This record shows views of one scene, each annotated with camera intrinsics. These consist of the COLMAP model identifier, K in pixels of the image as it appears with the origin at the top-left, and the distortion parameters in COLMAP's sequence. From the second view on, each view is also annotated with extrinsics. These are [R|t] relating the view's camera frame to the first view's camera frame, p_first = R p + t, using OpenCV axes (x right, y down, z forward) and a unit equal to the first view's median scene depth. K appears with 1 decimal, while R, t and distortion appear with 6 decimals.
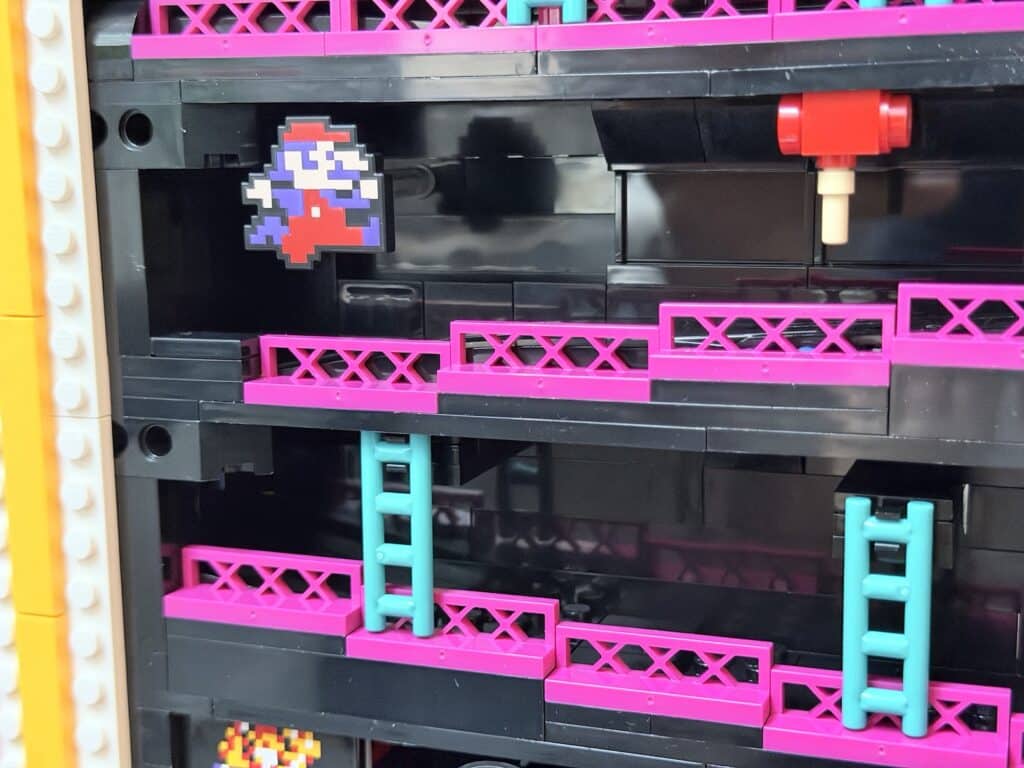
lens RADIAL K [[1469.0, 0, 527.0], [0, 1469.0, 385.3], [0, 0, 1]] dist [0.157100, -0.367407]
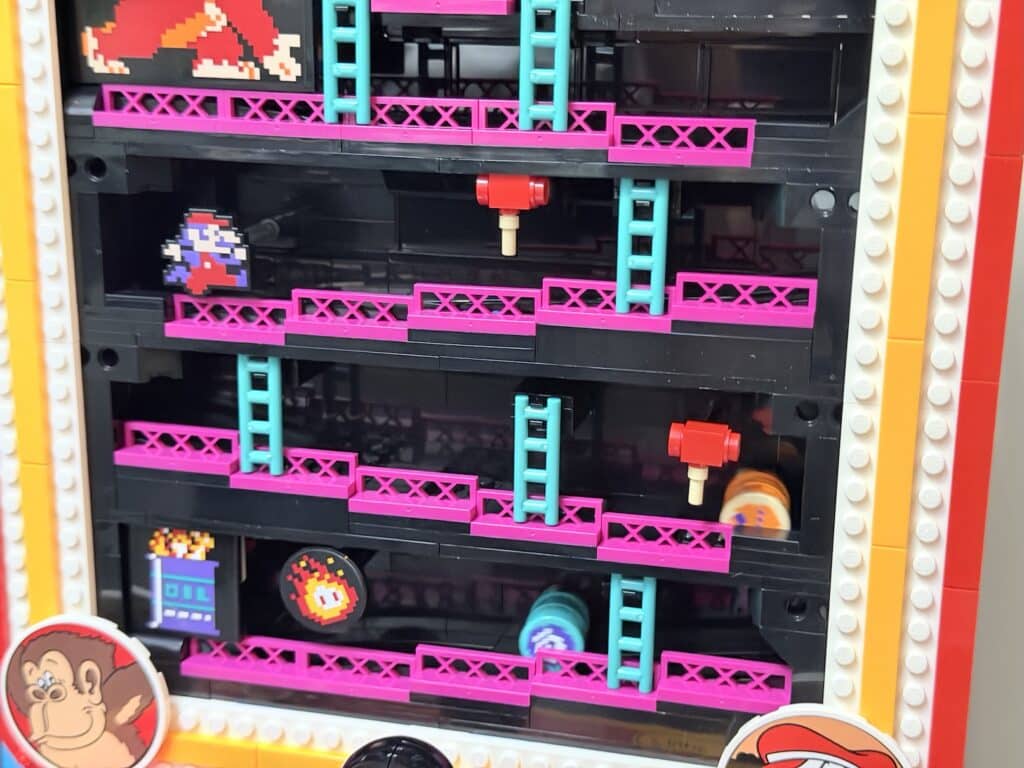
lens RADIAL K [[1429.1, 0, 528.5], [0, 1429.1, 388.0], [0, 0, 1]] dist [0.145893, -0.331490]
pose [[0.994451, 0.002301, 0.105176, 0.043163], [-0.011798, 0.995892, 0.089772, -0.079707], [-0.104537, -0.090515, 0.990393, -0.644807]]
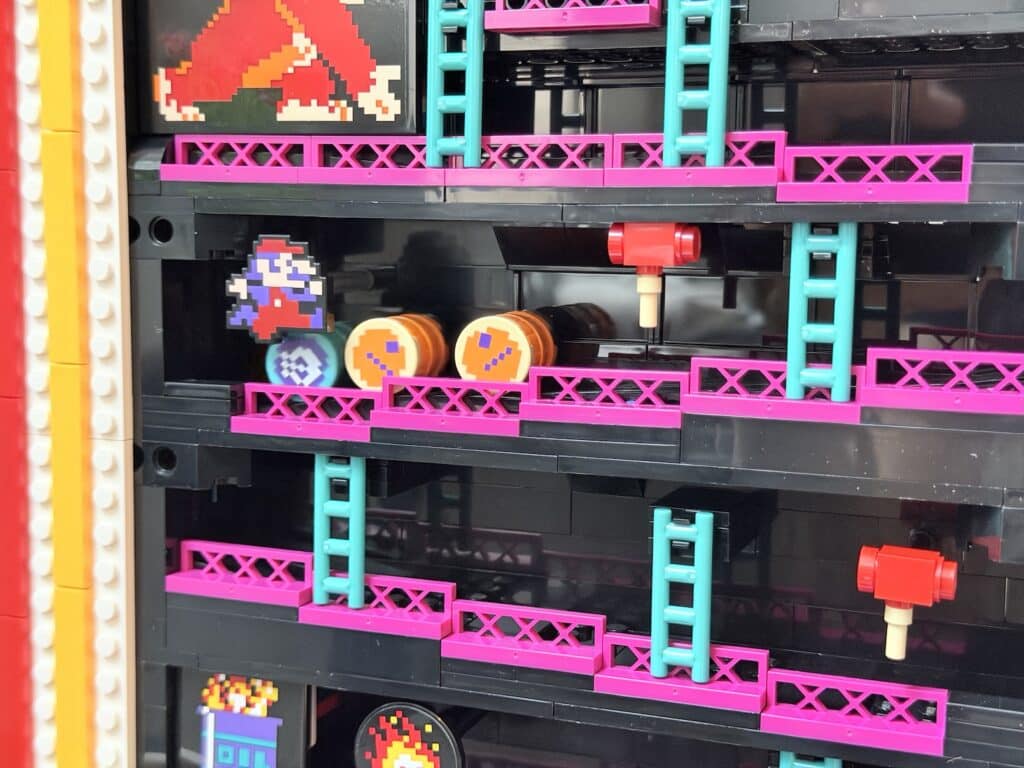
lens RADIAL K [[1461.1, 0, 520.7], [0, 1461.1, 386.1], [0, 0, 1]] dist [0.135886, -0.152884]
pose [[0.999397, 0.029988, -0.017505, 0.097939], [-0.030897, 0.998053, -0.054184, 0.035042], [0.015846, 0.054692, 0.998378, -0.349239]]
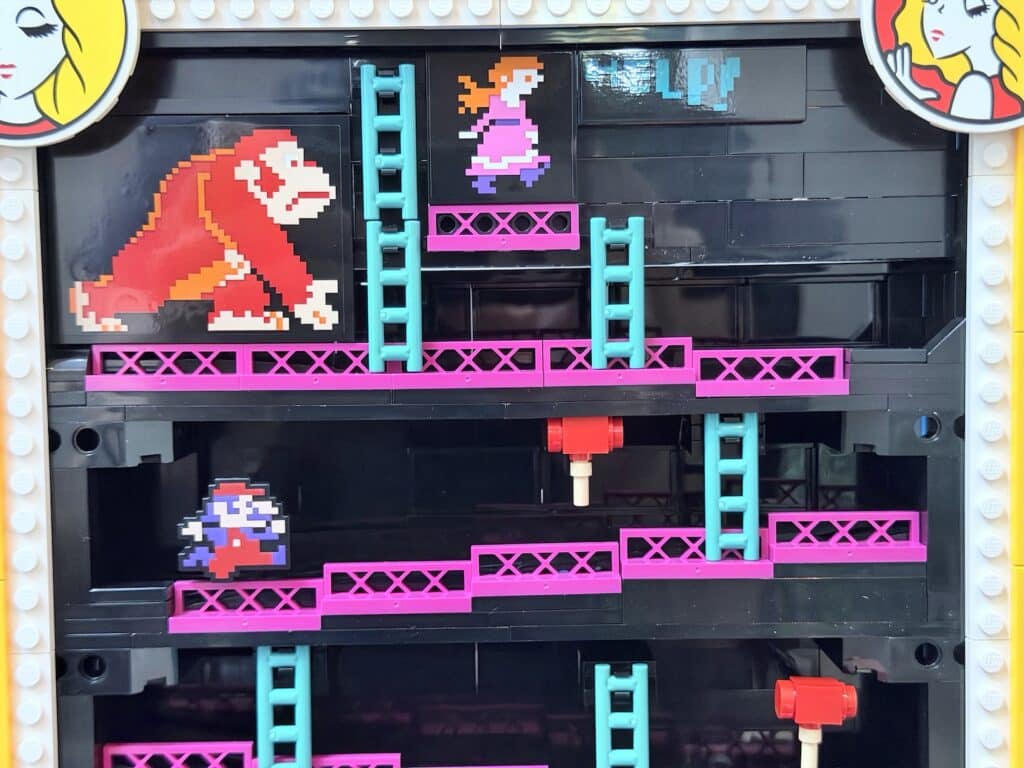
lens RADIAL K [[1469.0, 0, 527.0], [0, 1469.0, 385.3], [0, 0, 1]] dist [0.157100, -0.367407]
pose [[0.942521, -0.019548, 0.333574, -0.336118], [0.057382, 0.992926, -0.103946, -0.054984], [-0.329183, 0.117113, 0.936976, -0.444617]]
